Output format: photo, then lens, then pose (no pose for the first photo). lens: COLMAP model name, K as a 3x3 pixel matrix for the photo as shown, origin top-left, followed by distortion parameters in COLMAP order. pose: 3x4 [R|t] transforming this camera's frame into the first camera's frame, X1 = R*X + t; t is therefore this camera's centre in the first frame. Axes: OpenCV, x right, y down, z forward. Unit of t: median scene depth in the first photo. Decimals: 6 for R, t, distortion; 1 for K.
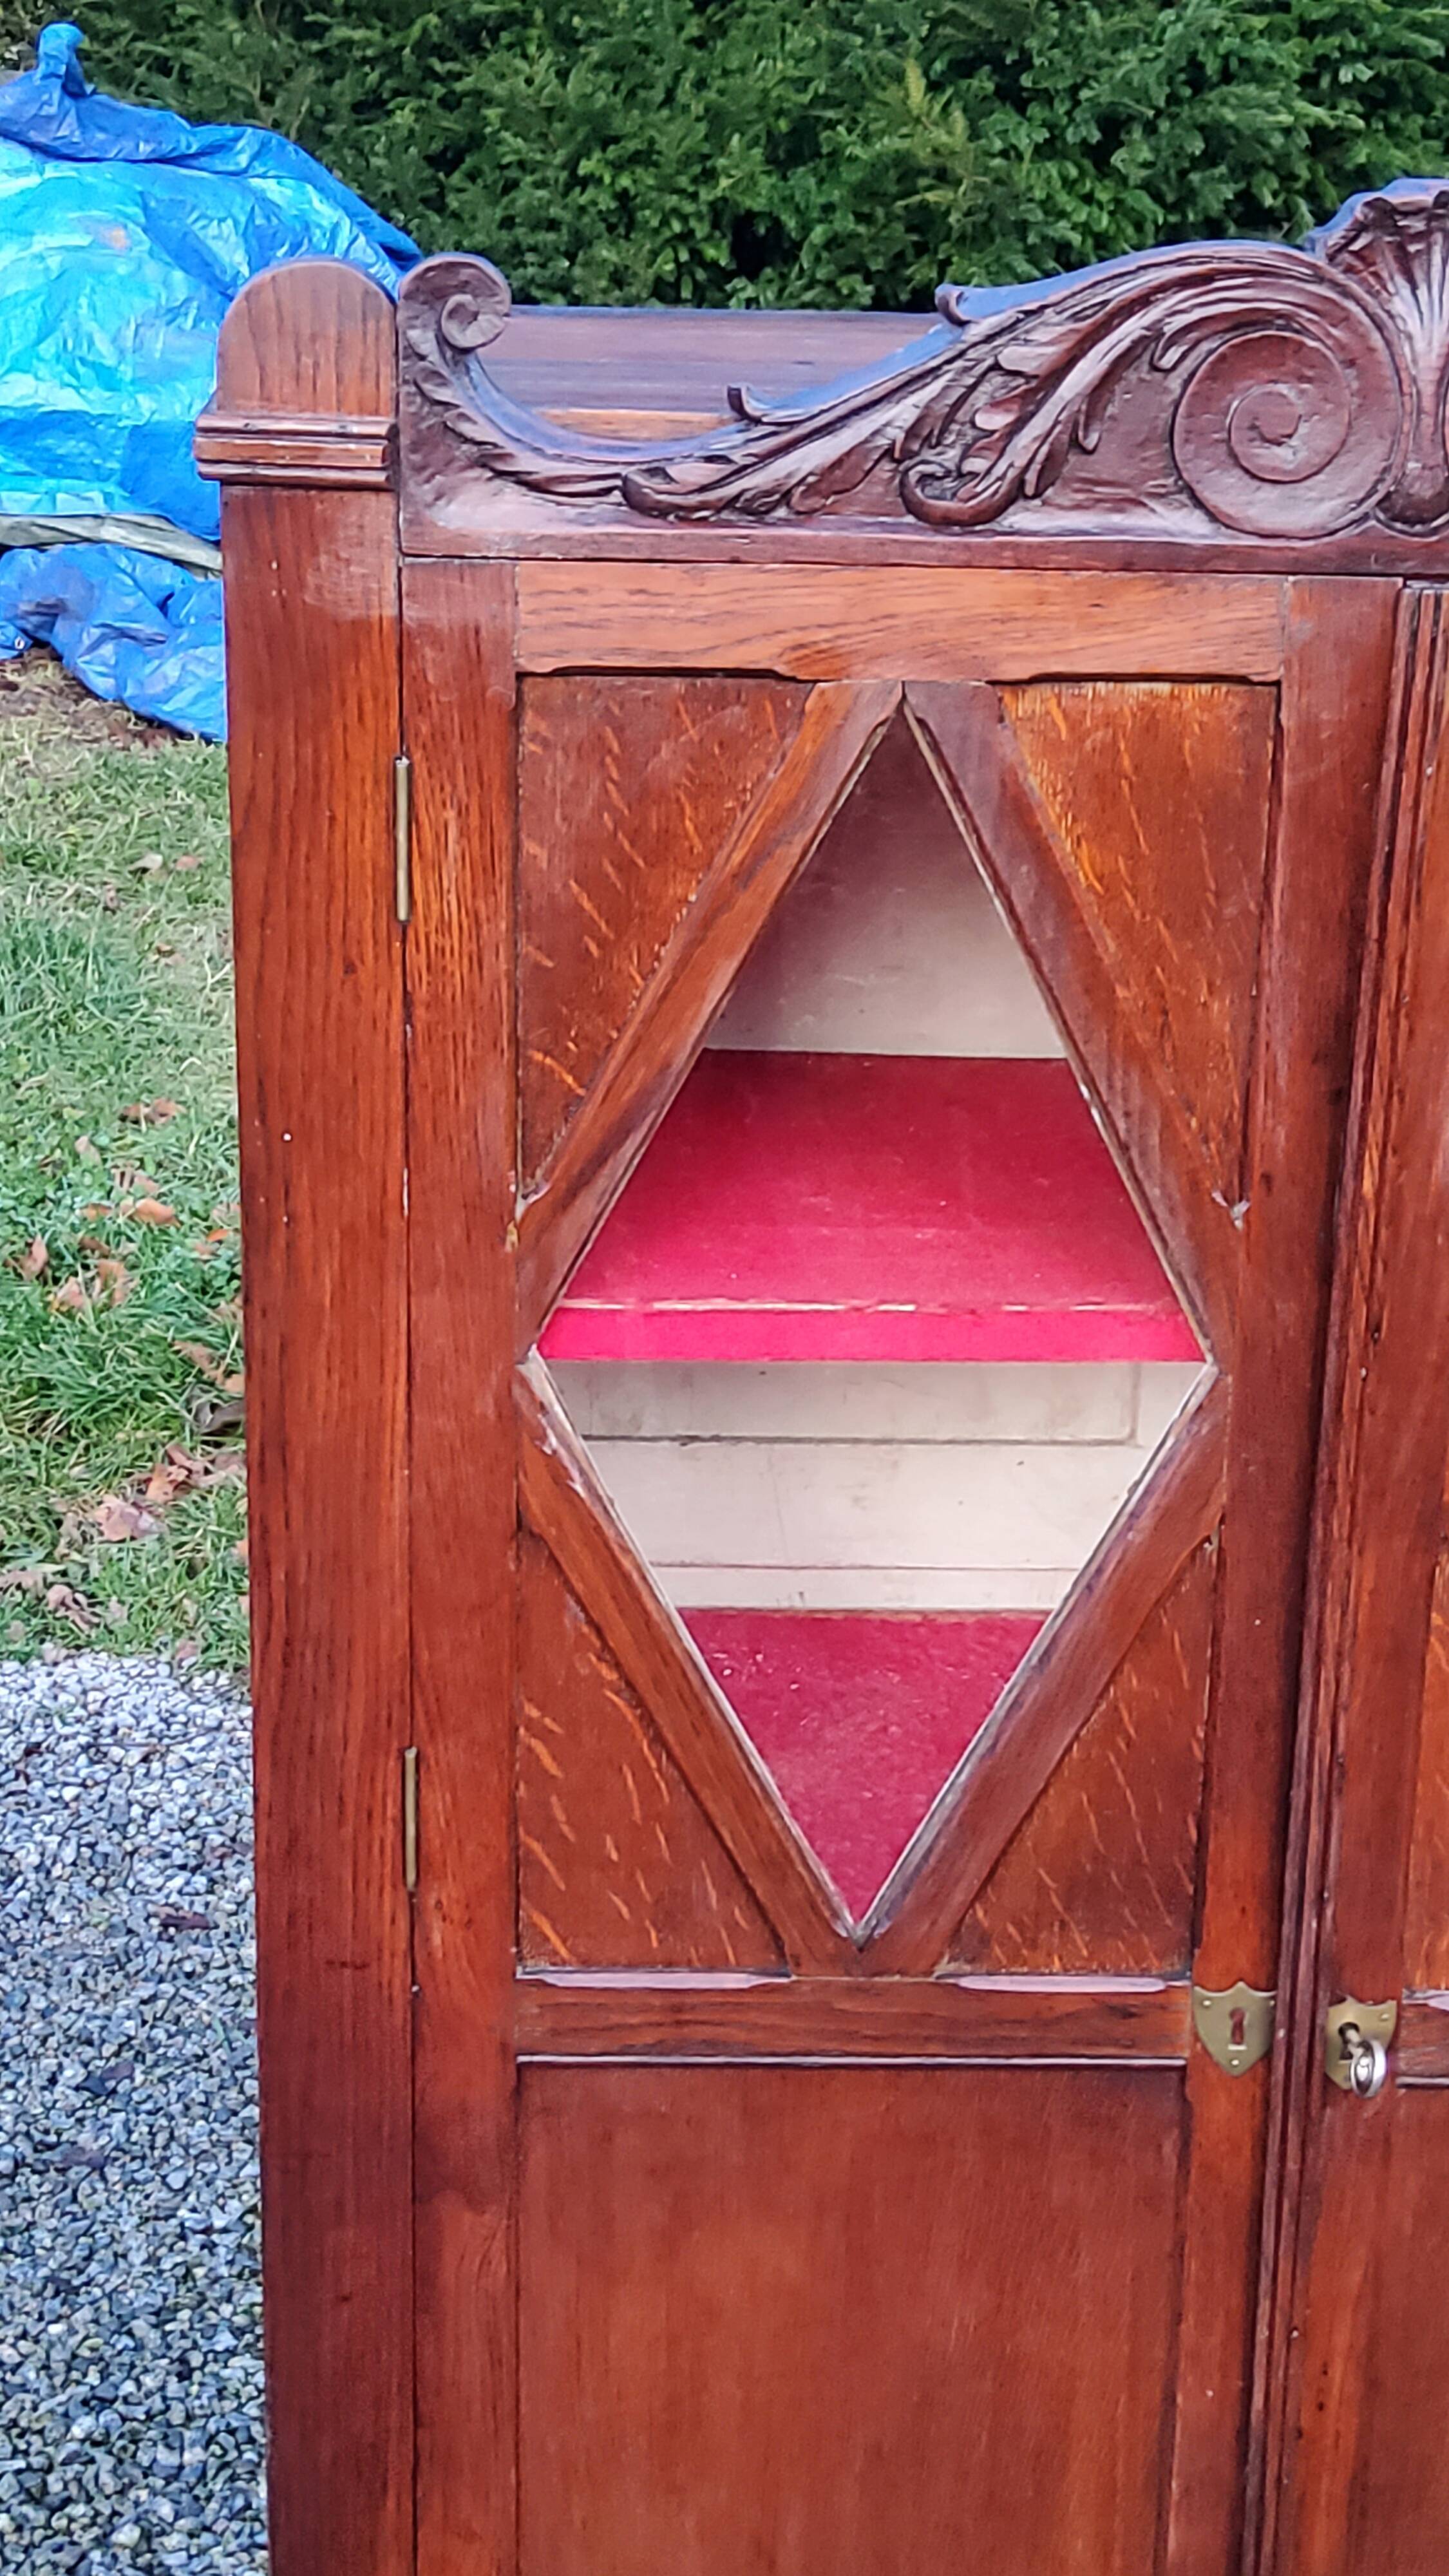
lens RADIAL K [[3864.8, 0, 739.9], [0, 3864.8, 1236.4], [0, 0, 1]] dist [0.112526, 0.000000]
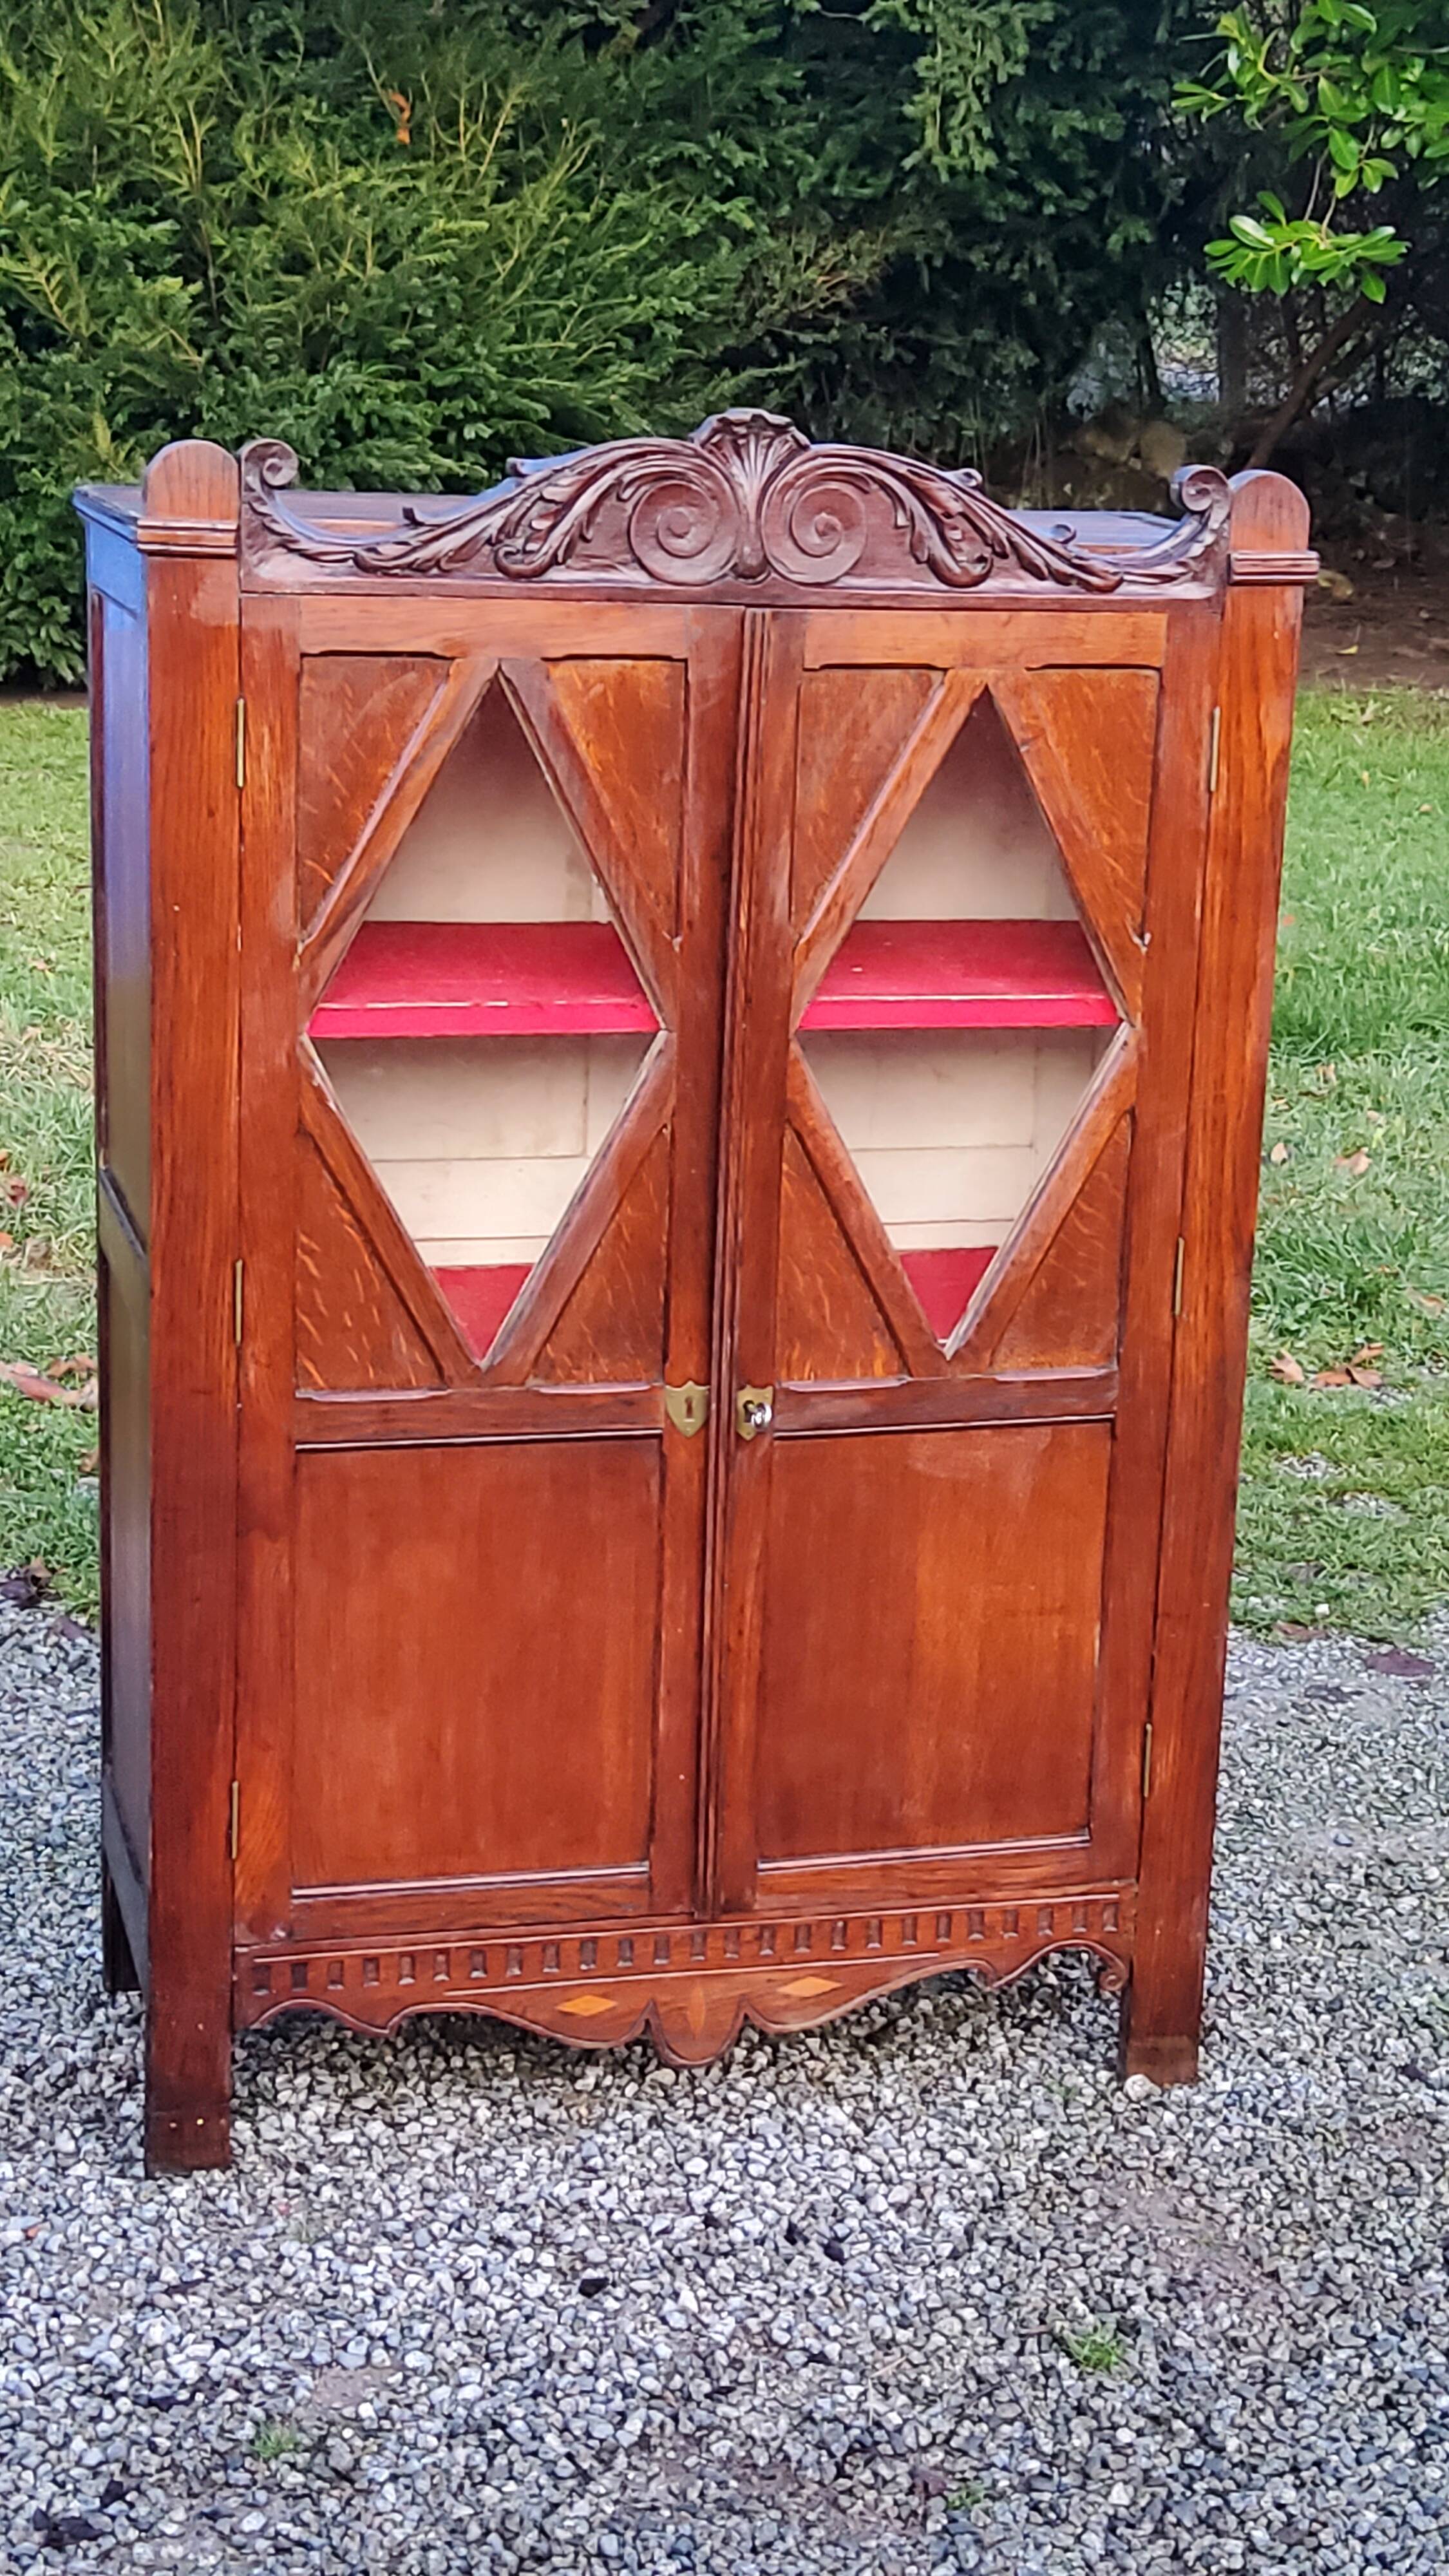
lens RADIAL K [[3864.8, 0, 755.6], [0, 3864.8, 1230.1], [0, 0, 1]] dist [0.112526, 0.000000]
pose [[0.971713, -0.043021, 0.232214, -0.262770], [0.064170, 0.994372, -0.084299, 0.278281], [-0.227280, 0.096816, 0.969005, -0.783276]]
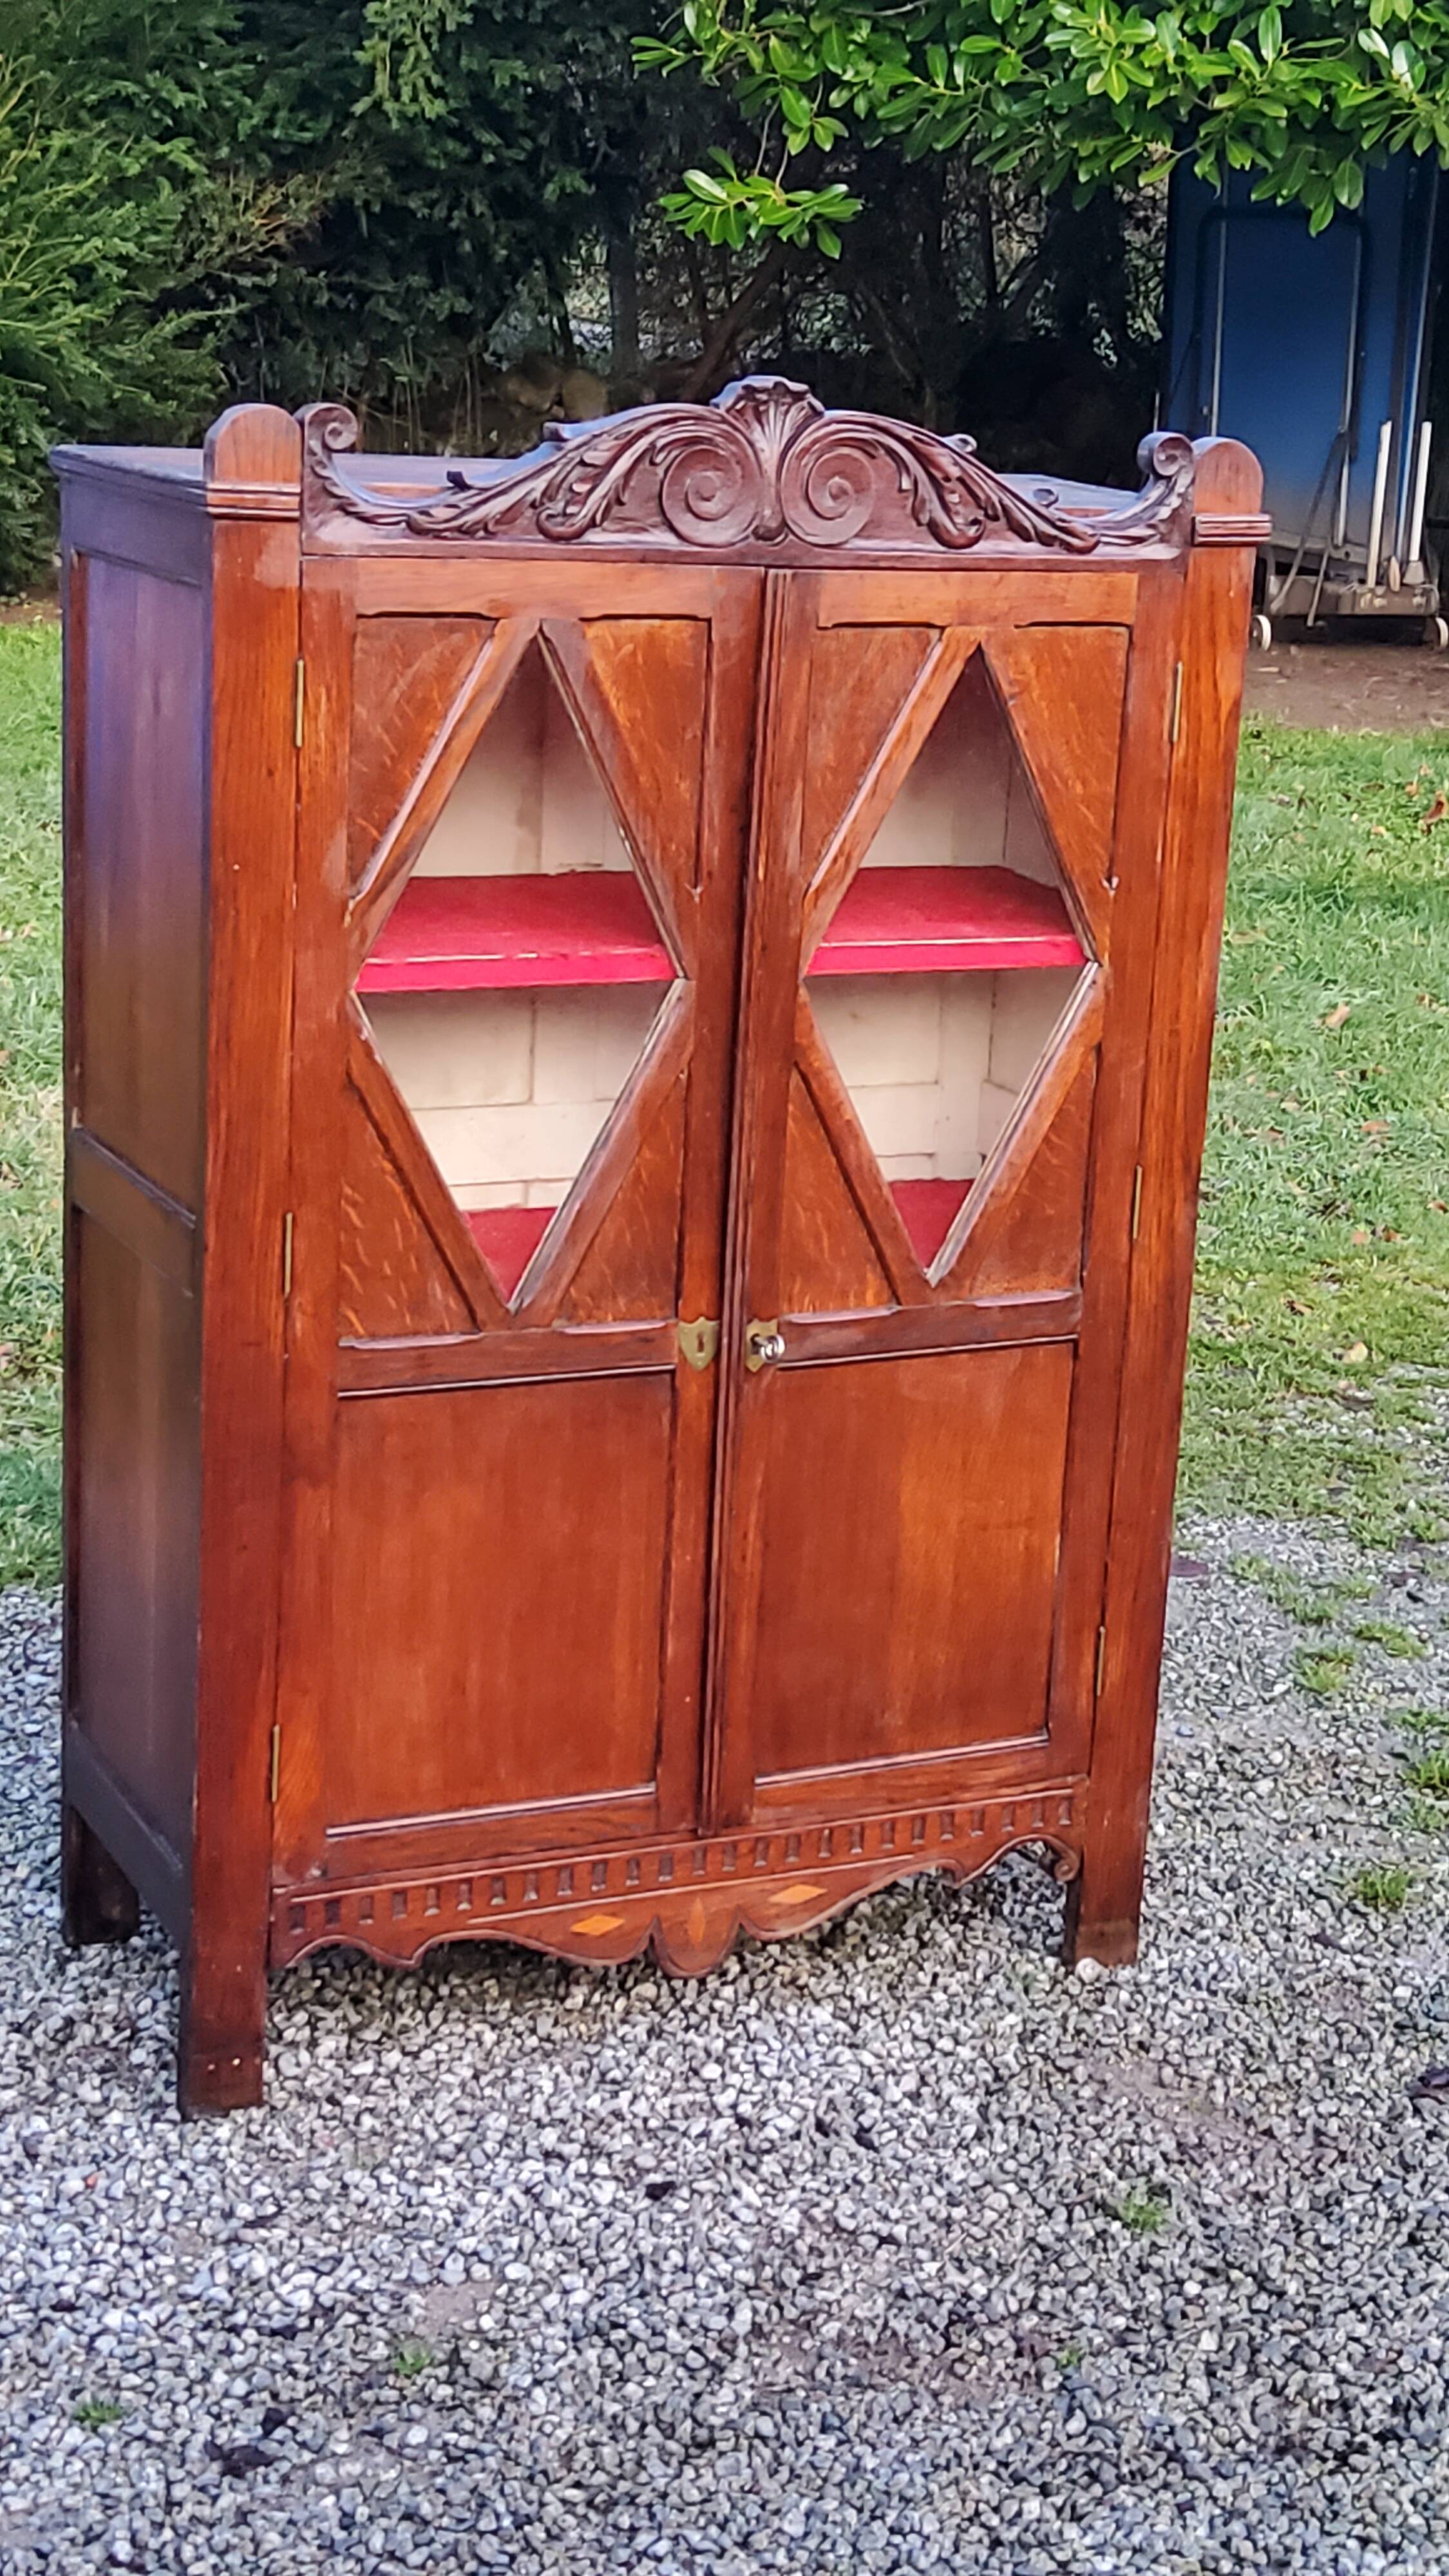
lens RADIAL K [[3864.8, 0, 765.2], [0, 3864.8, 1224.9], [0, 0, 1]] dist [0.112526, 0.000000]
pose [[0.912373, -0.075808, 0.402279, -0.602168], [0.107193, 0.992657, -0.056054, 0.257932], [-0.395076, 0.094264, 0.913799, -0.744106]]
